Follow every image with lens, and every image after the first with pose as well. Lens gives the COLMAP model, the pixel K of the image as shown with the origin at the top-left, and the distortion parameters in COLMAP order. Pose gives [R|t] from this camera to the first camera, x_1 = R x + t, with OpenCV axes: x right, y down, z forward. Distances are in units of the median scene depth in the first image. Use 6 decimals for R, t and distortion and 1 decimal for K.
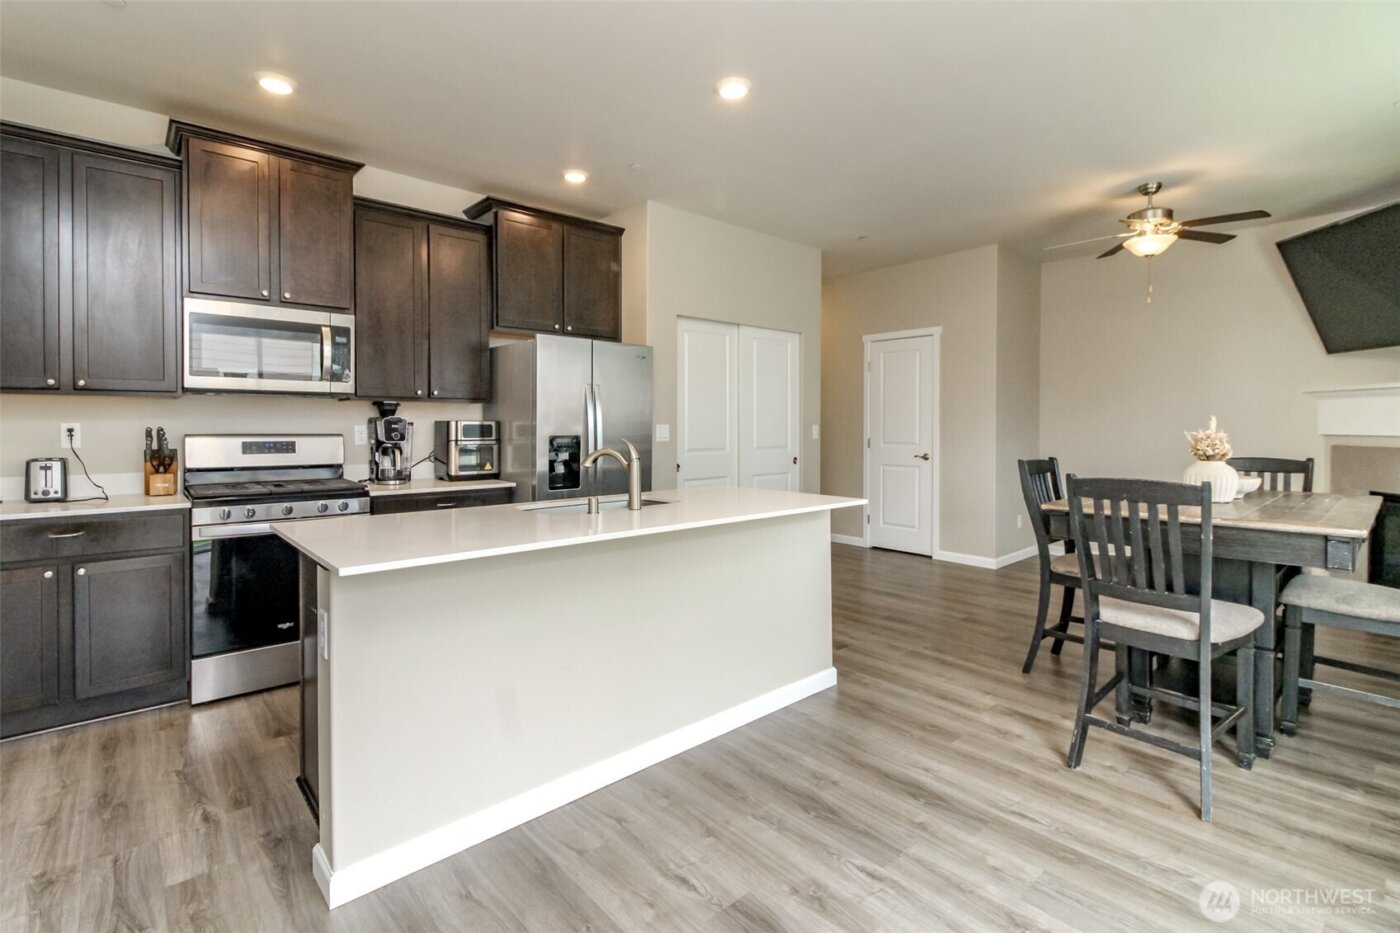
lens RADIAL K [[648.1, 0, 701.8], [0, 648.1, 429.8], [0, 0, 1]] dist [-0.002555, -0.000374]
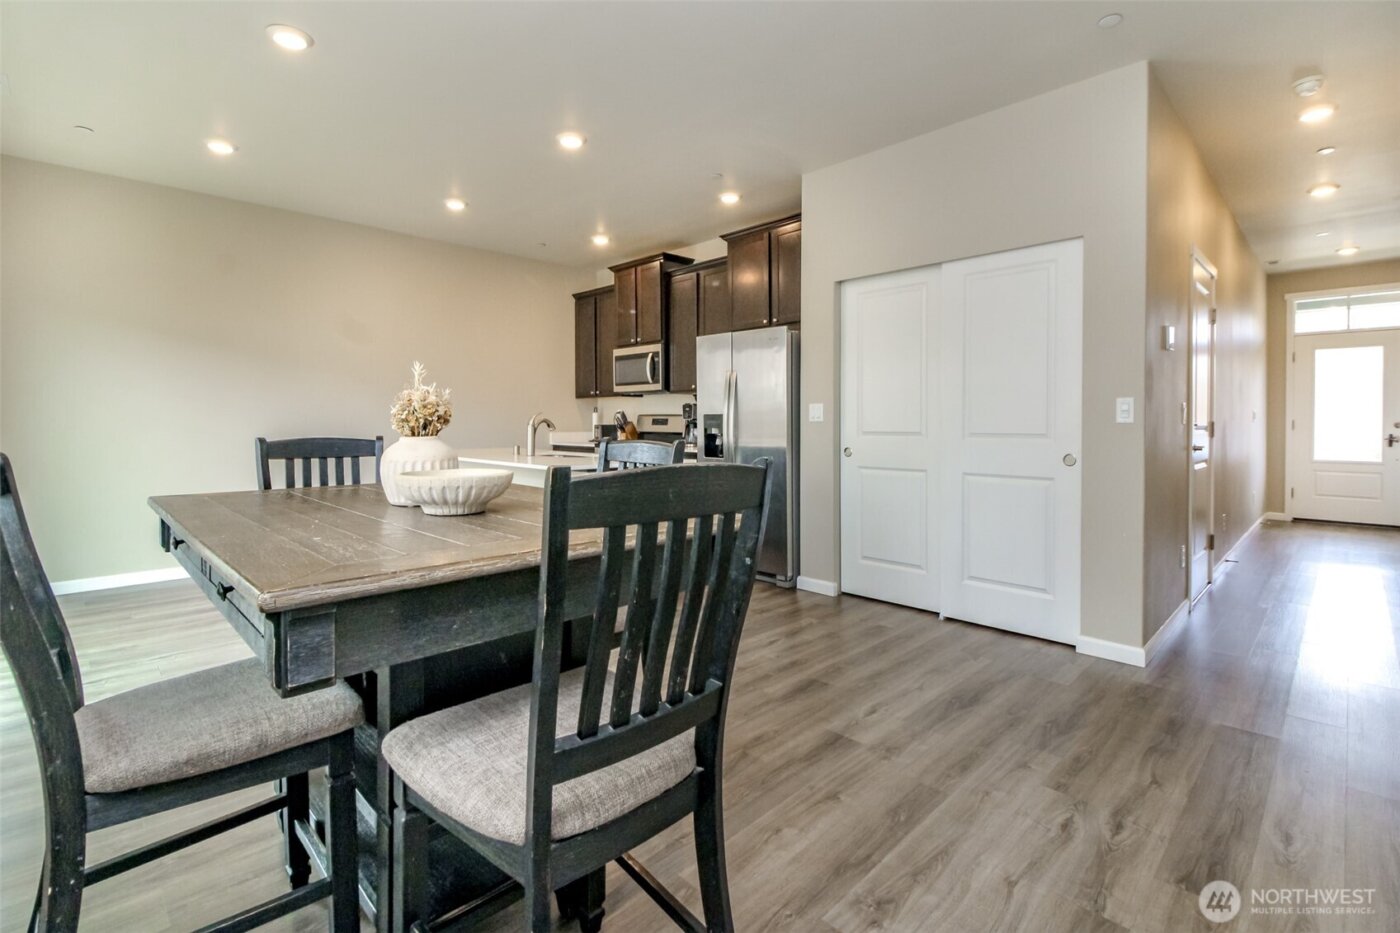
lens RADIAL K [[648.1, 0, 701.8], [0, 648.1, 429.8], [0, 0, 1]] dist [-0.002555, -0.000374]
pose [[0.033874, 0.015487, -0.999306, 1.001521], [-0.003588, 0.999875, 0.015374, 0.018457], [0.999420, 0.003064, 0.033925, 0.909679]]
